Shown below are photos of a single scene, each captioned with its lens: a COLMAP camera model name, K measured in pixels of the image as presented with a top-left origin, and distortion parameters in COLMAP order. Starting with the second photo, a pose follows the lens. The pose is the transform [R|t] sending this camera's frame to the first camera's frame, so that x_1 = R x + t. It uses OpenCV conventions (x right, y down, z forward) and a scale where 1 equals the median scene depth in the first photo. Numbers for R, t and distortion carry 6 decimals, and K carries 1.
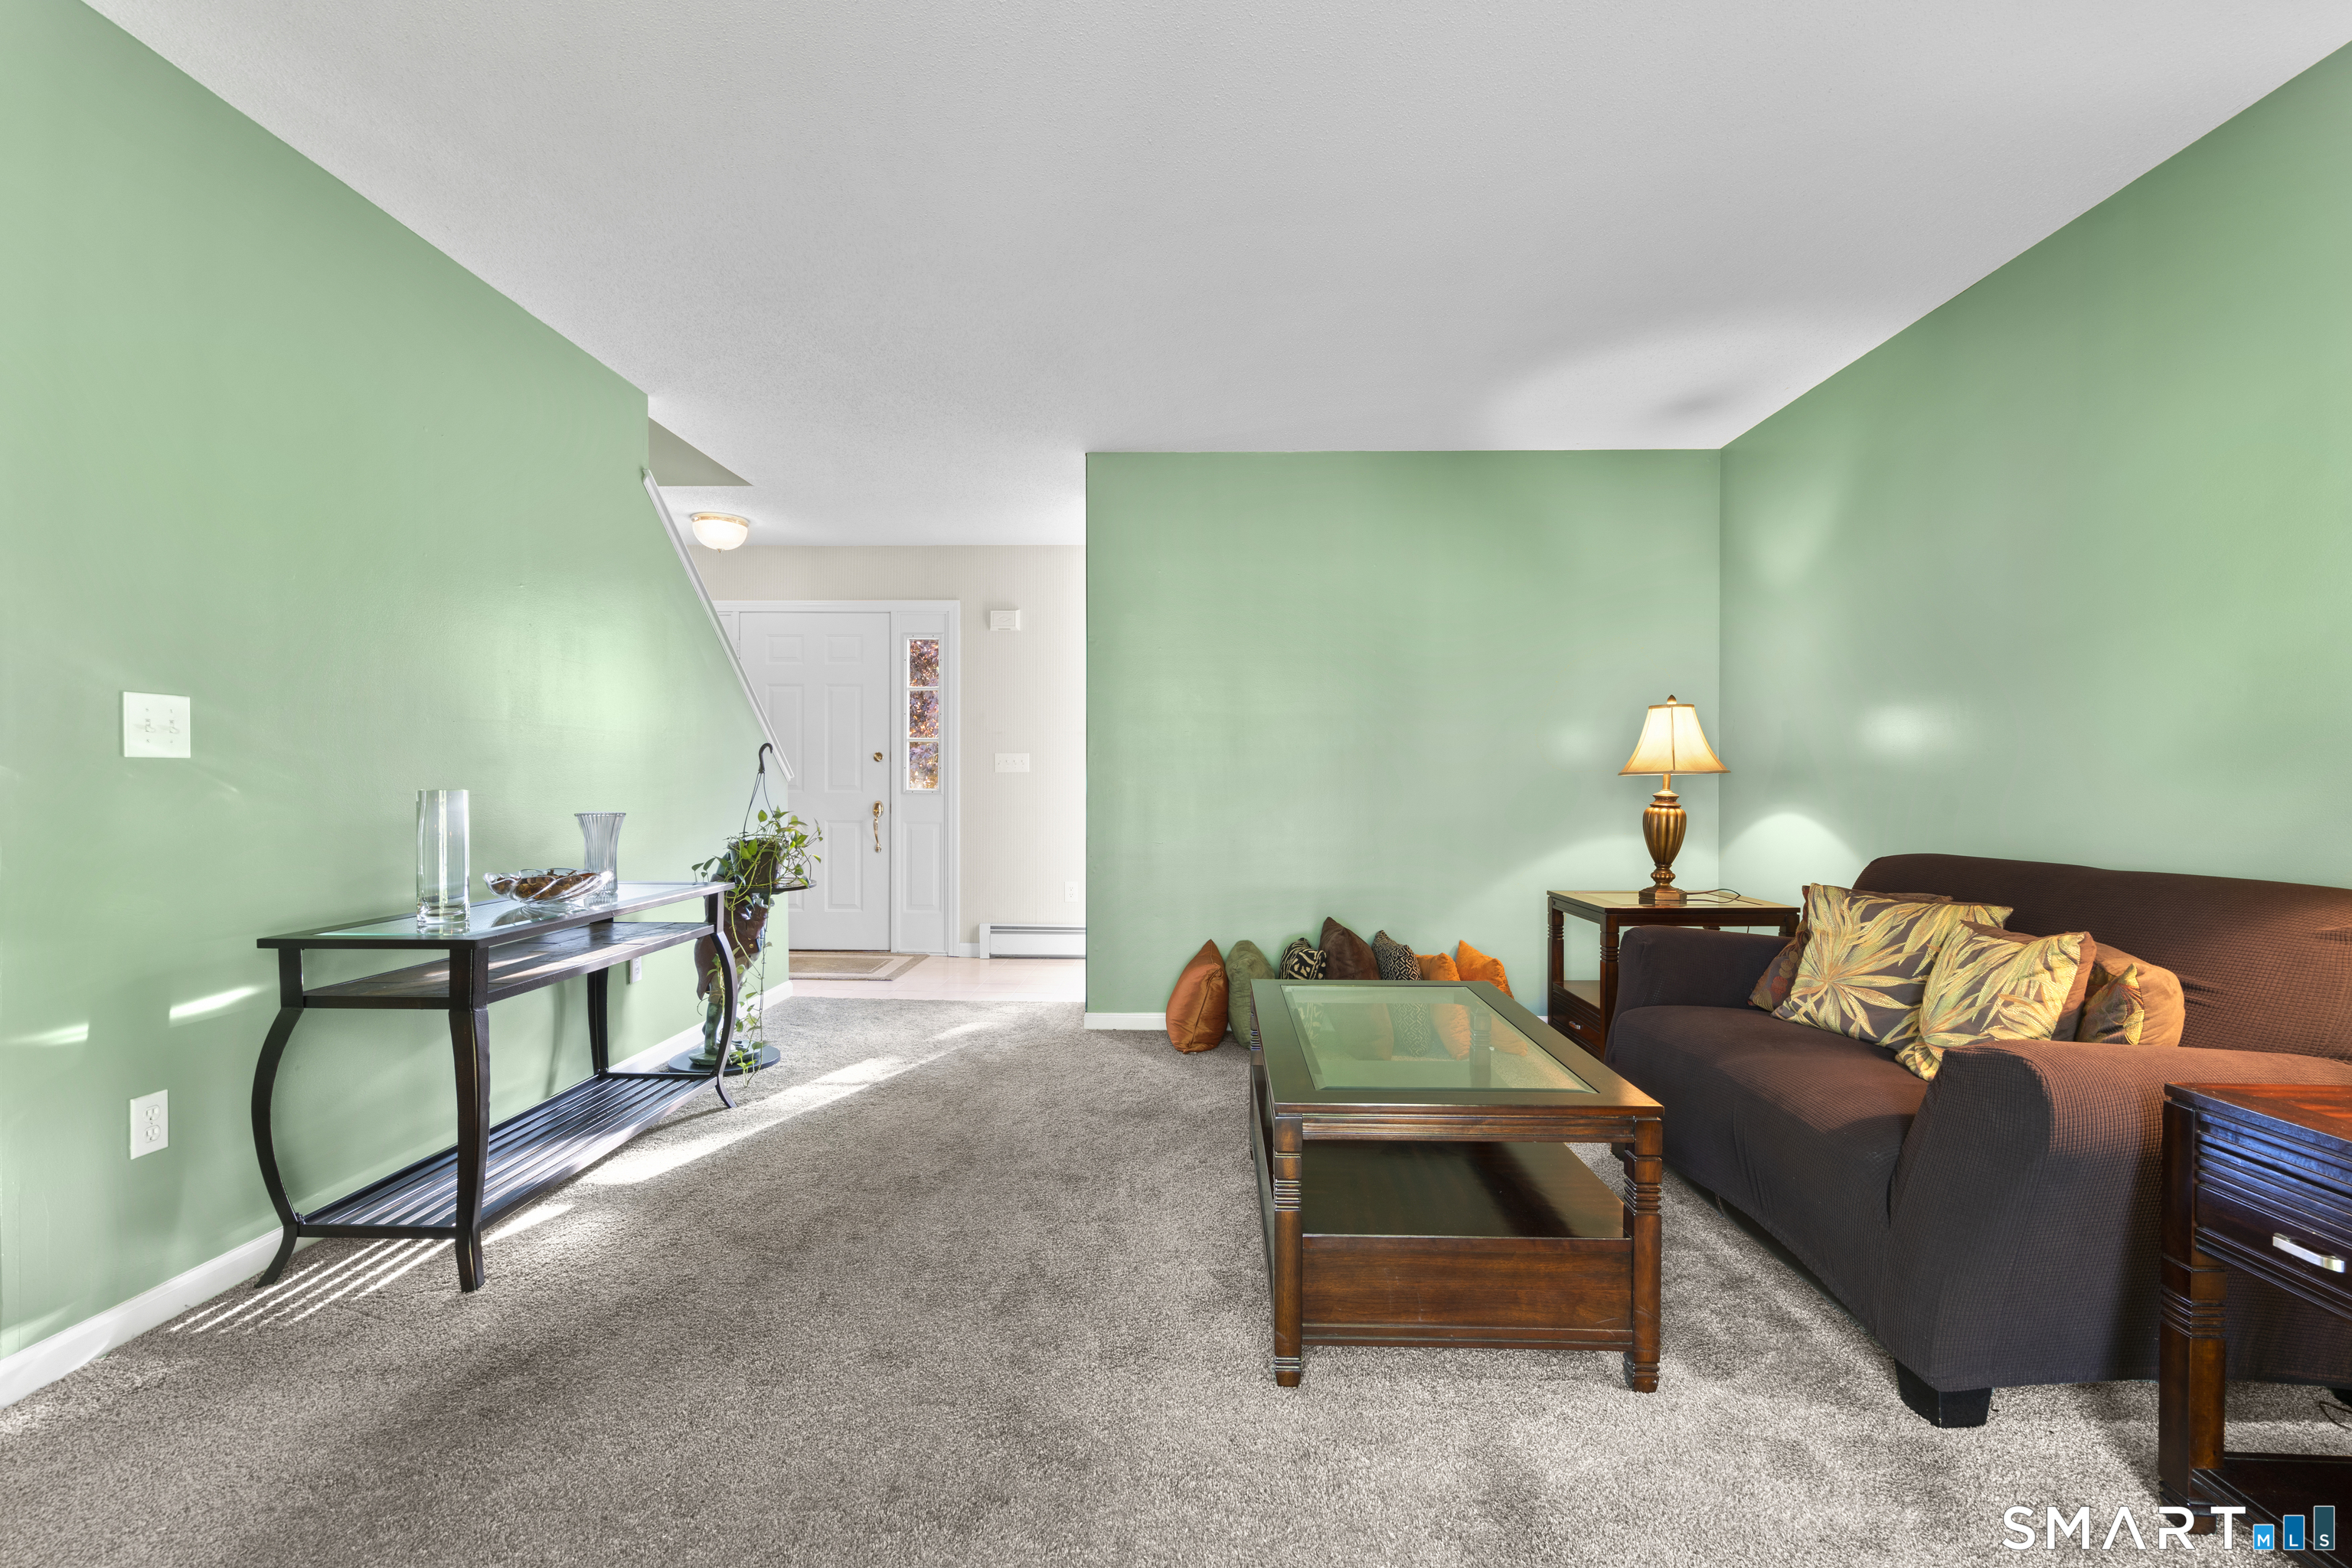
lens RADIAL K [[1054.6, 0, 1176.0], [0, 1054.6, 784.0], [0, 0, 1]] dist [-0.018026, 0.009865]
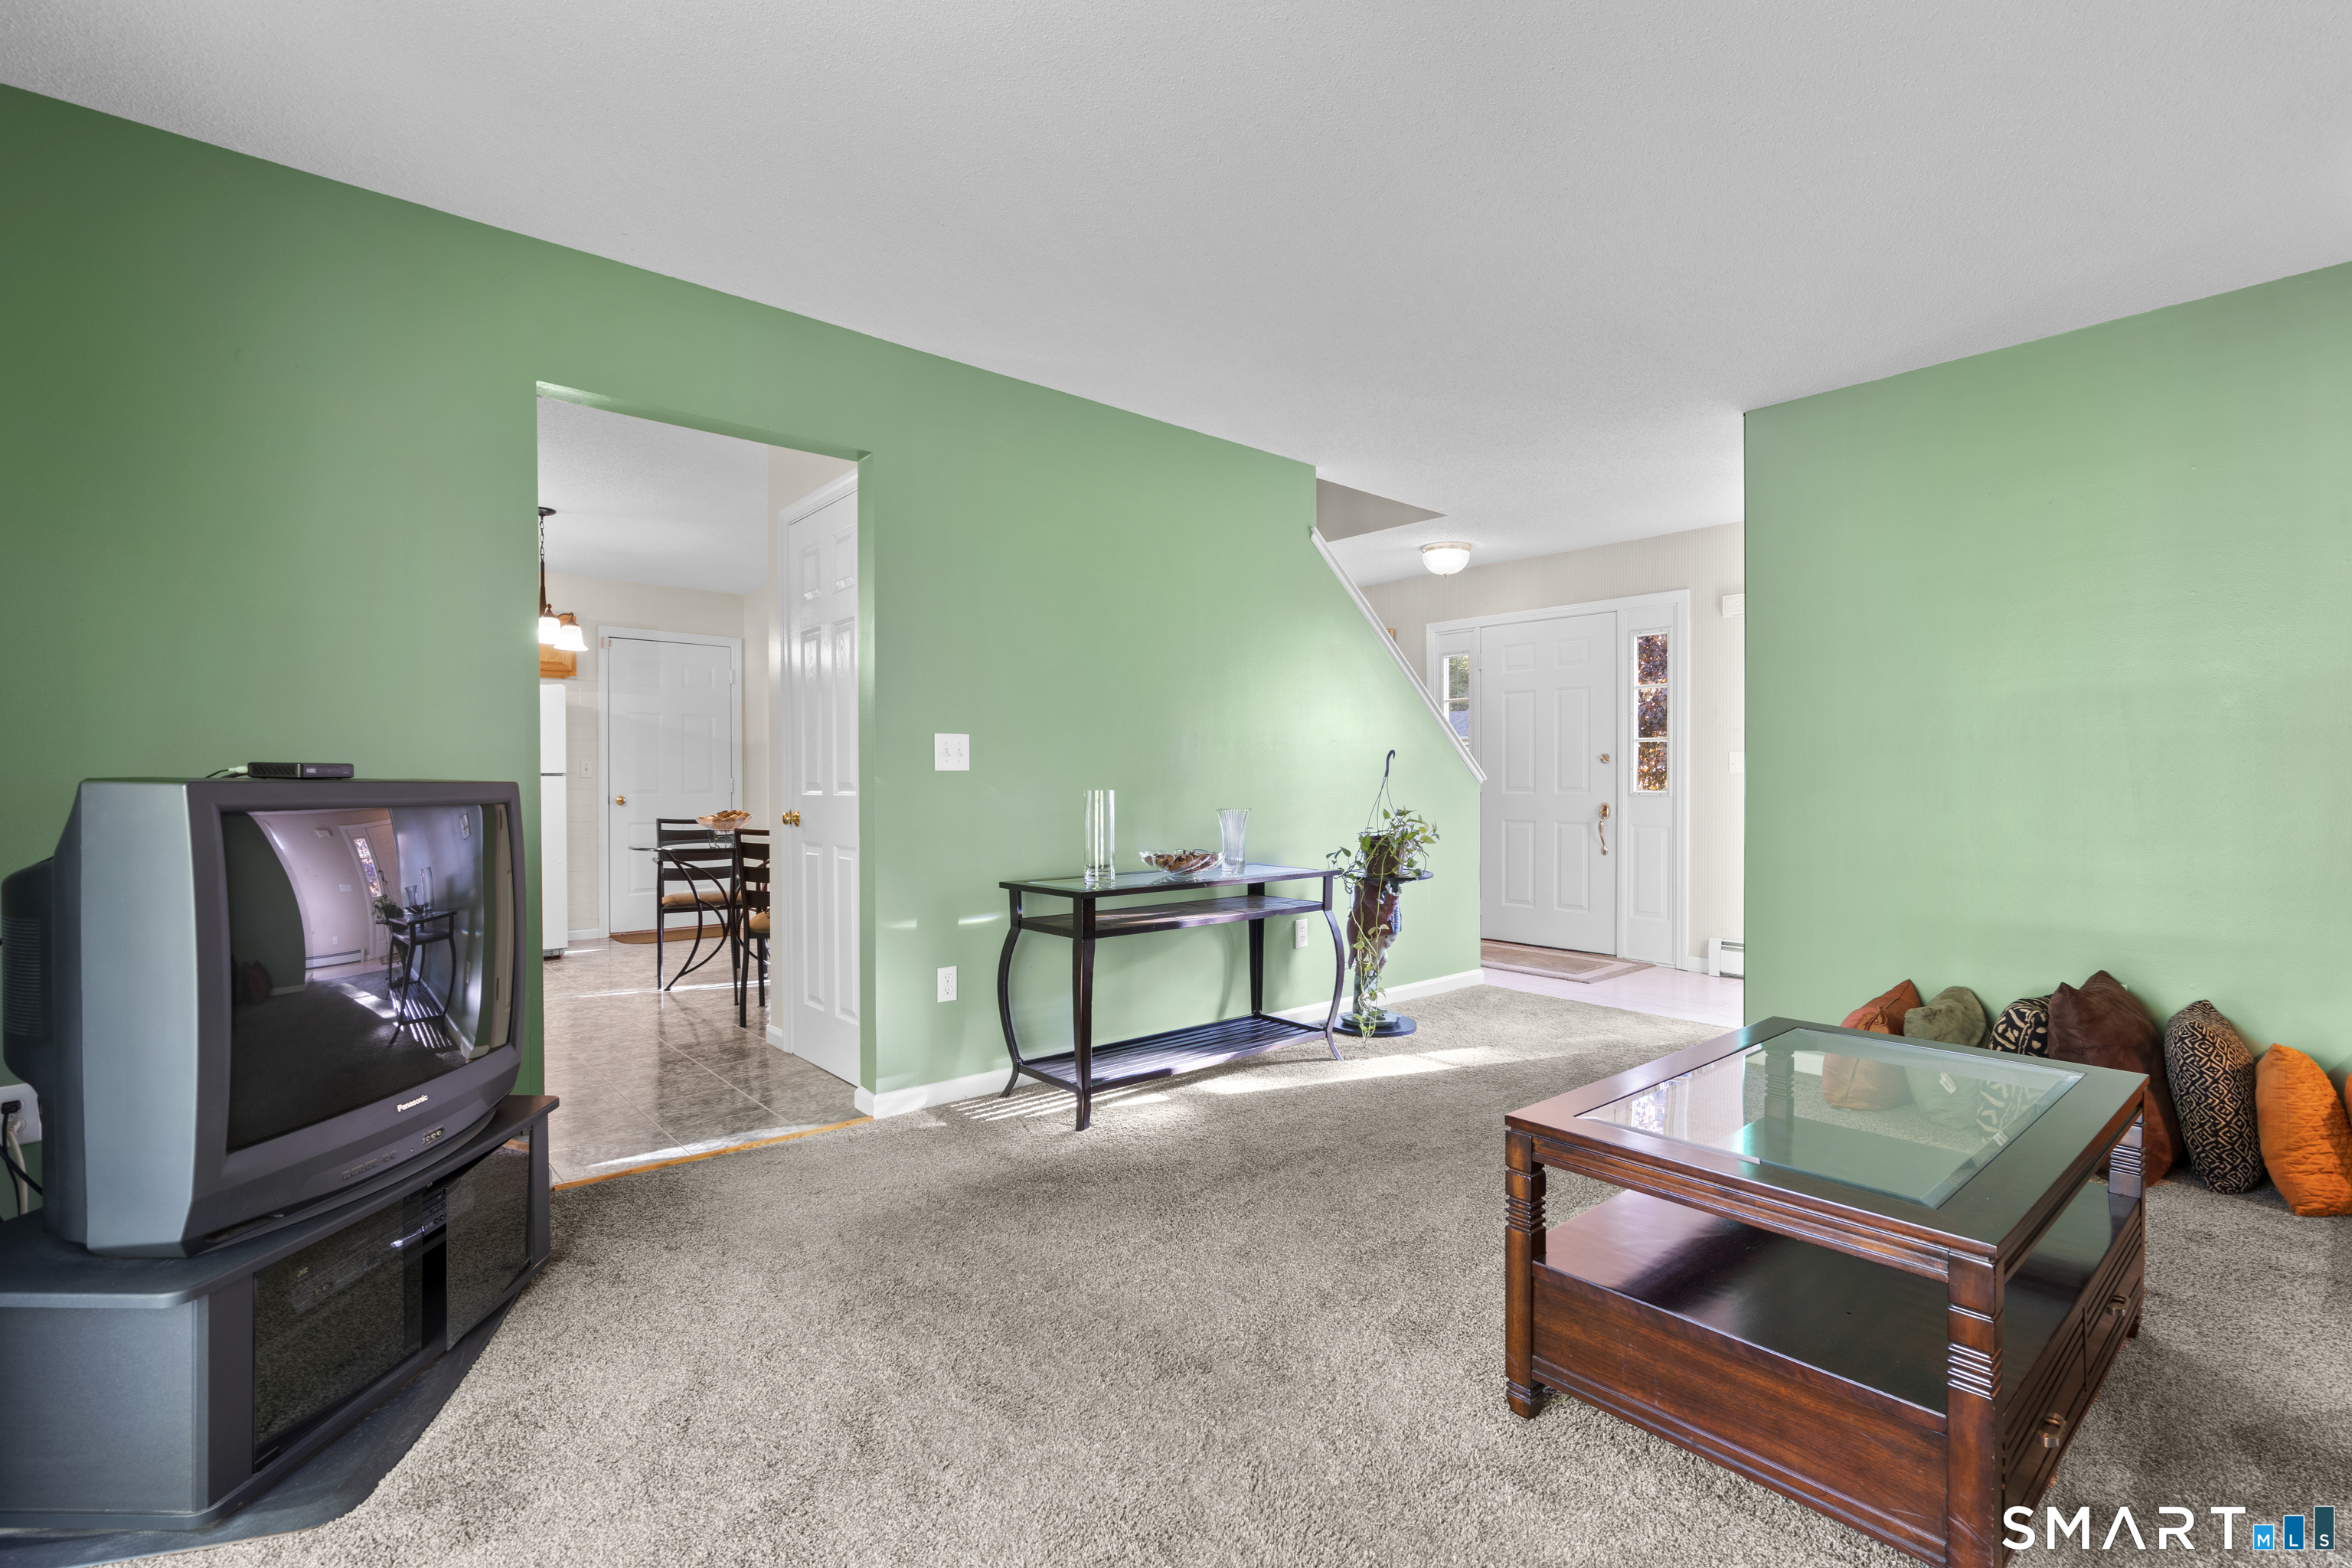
lens RADIAL K [[1050.8, 0, 1175.3], [0, 1050.8, 790.0], [0, 0, 1]] dist [-0.009695, 0.004067]
pose [[0.676227, 0.002631, -0.736688, 0.320483], [0.000190, 0.999993, 0.003745, -0.000369], [0.736693, -0.002672, 0.676222, 0.065728]]
